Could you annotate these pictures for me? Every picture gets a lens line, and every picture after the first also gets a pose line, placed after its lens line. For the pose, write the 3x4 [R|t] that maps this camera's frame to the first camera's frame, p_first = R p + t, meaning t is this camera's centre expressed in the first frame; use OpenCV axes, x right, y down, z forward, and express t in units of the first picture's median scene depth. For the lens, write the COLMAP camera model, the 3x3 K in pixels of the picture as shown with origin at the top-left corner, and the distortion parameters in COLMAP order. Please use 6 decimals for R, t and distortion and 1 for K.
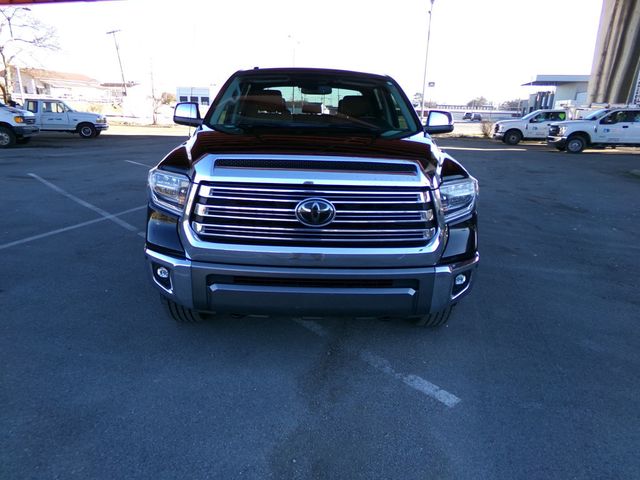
lens RADIAL K [[431.2, 0, 320.0], [0, 431.2, 240.0], [0, 0, 1]] dist [-0.013505, 0.040878]
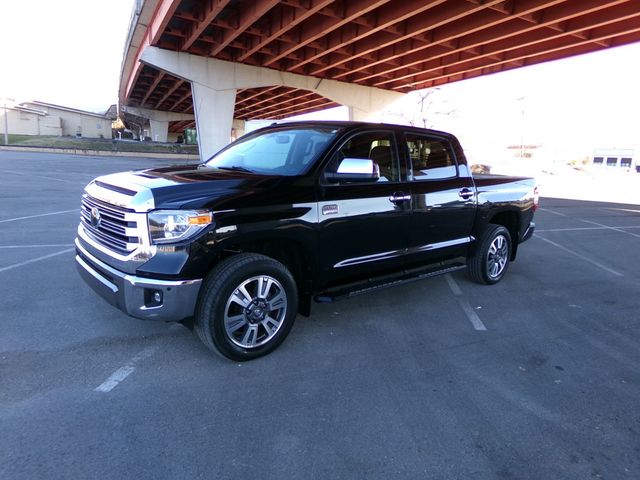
lens RADIAL K [[431.2, 0, 320.0], [0, 431.2, 240.0], [0, 0, 1]] dist [-0.013505, 0.040878]
pose [[0.639065, 0.151946, -0.753995, 1.219194], [-0.250801, 0.967880, -0.017524, -0.122944], [0.727114, 0.200302, 0.656646, 0.451810]]
